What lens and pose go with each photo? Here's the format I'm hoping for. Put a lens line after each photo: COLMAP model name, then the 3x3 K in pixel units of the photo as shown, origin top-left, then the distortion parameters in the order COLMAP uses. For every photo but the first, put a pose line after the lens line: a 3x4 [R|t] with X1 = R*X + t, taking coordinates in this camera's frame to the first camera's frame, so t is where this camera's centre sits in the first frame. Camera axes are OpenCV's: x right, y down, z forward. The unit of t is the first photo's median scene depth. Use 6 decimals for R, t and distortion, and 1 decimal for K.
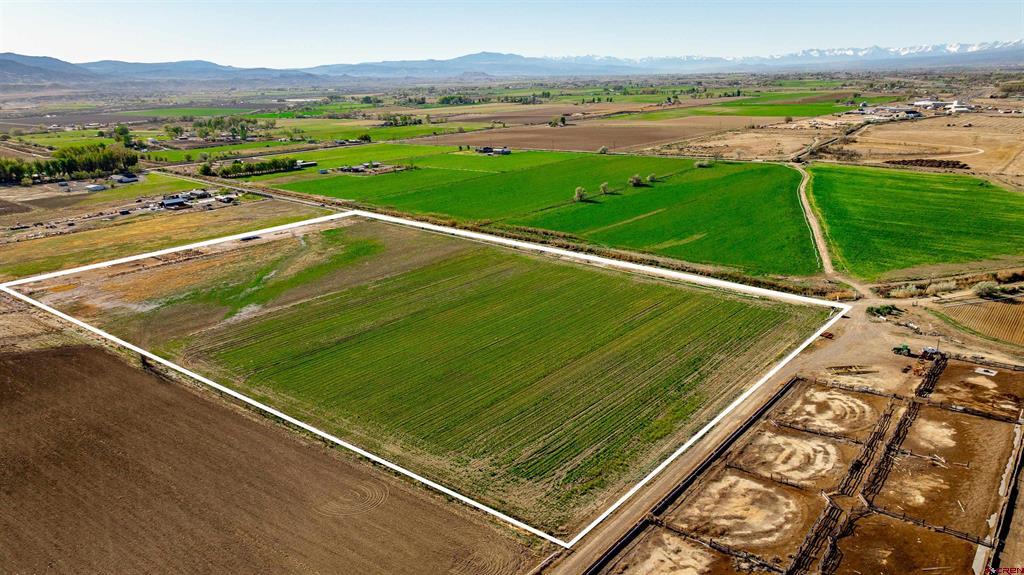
lens RADIAL K [[724.4, 0, 512.0], [0, 724.4, 287.5], [0, 0, 1]] dist [-0.037607, 0.041141]
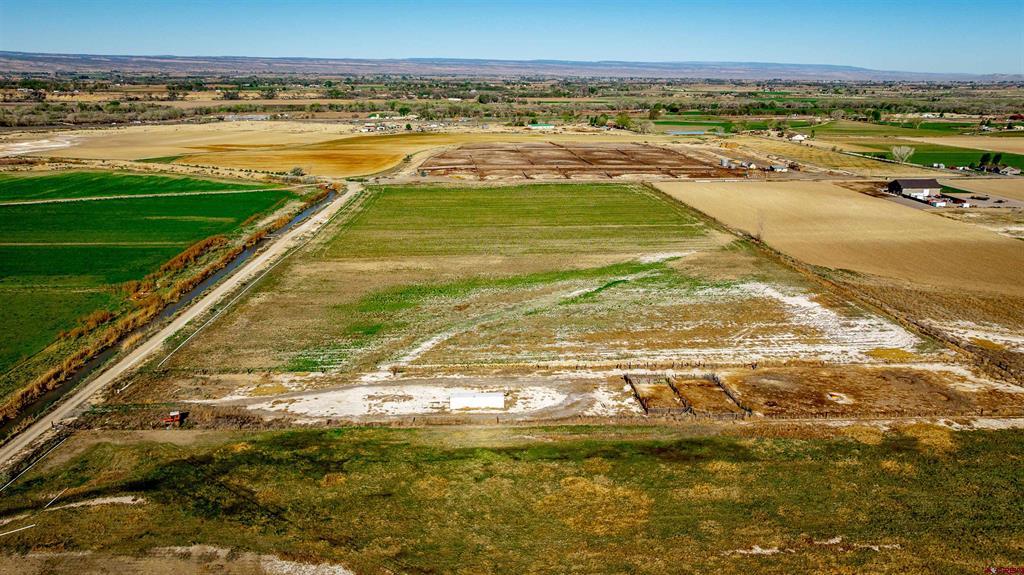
lens RADIAL K [[752.3, 0, 500.2], [0, 752.3, 287.2], [0, 0, 1]] dist [-0.010368, -0.006080]
pose [[-0.710158, -0.172440, 0.682598, -0.968266], [0.209342, 0.873970, 0.438579, -0.444279], [-0.672198, 0.454357, -0.584559, 1.849943]]
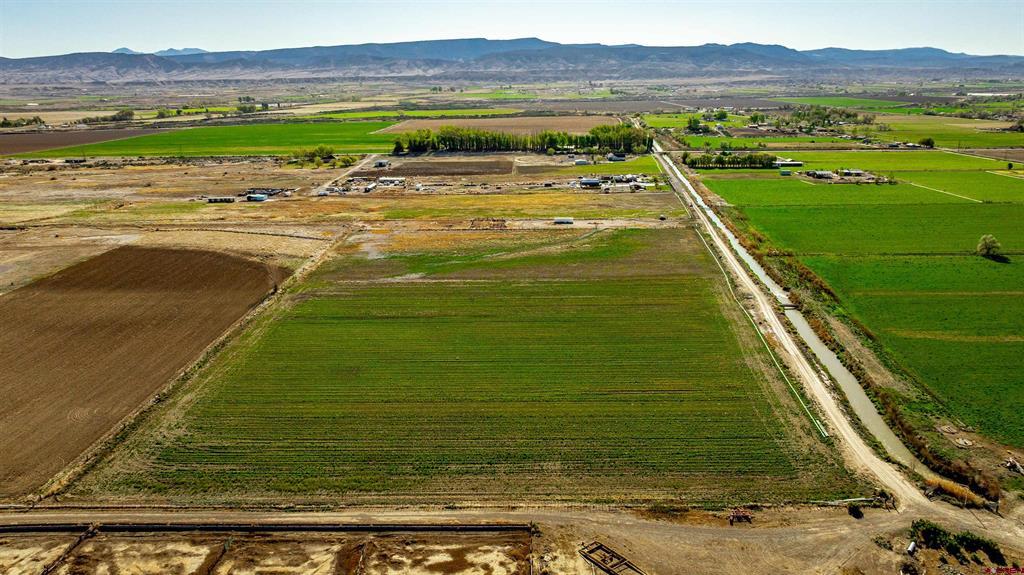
lens RADIAL K [[737.6, 0, 512.0], [0, 737.6, 287.5], [0, 0, 1]] dist [-0.023800, 0.007225]
pose [[0.628142, 0.232242, -0.742631, 0.633388], [-0.224692, 0.967898, 0.112637, -0.124972], [0.744950, 0.096111, 0.660160, 0.380940]]
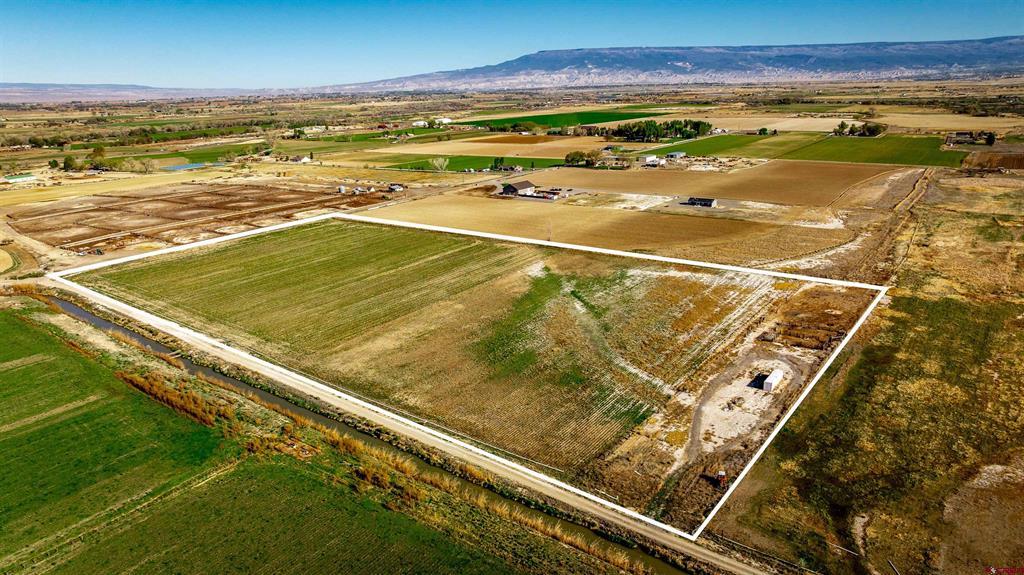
lens RADIAL K [[724.4, 0, 512.0], [0, 724.4, 287.5], [0, 0, 1]] dist [-0.037607, 0.041141]
pose [[-0.992672, 0.076937, -0.093187, -0.227995], [0.015714, 0.846776, 0.531718, -0.606497], [0.119817, 0.526357, -0.841779, 2.117910]]
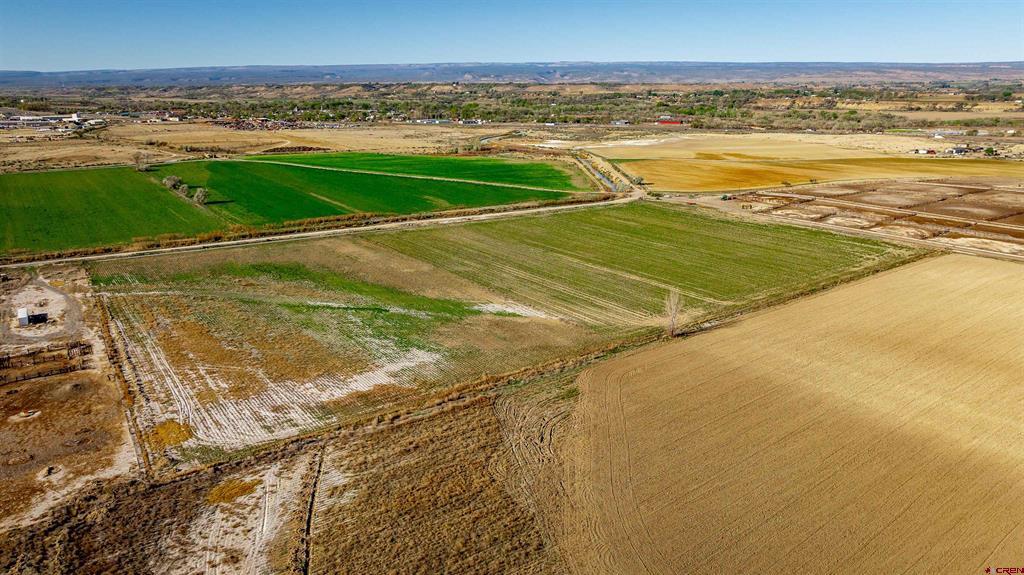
lens RADIAL K [[724.4, 0, 512.0], [0, 724.4, 287.5], [0, 0, 1]] dist [-0.037607, 0.041141]
pose [[0.268804, -0.240173, 0.932771, -1.181443], [0.271499, 0.948039, 0.165865, -0.128010], [-0.924139, 0.208661, 0.320043, 0.763571]]
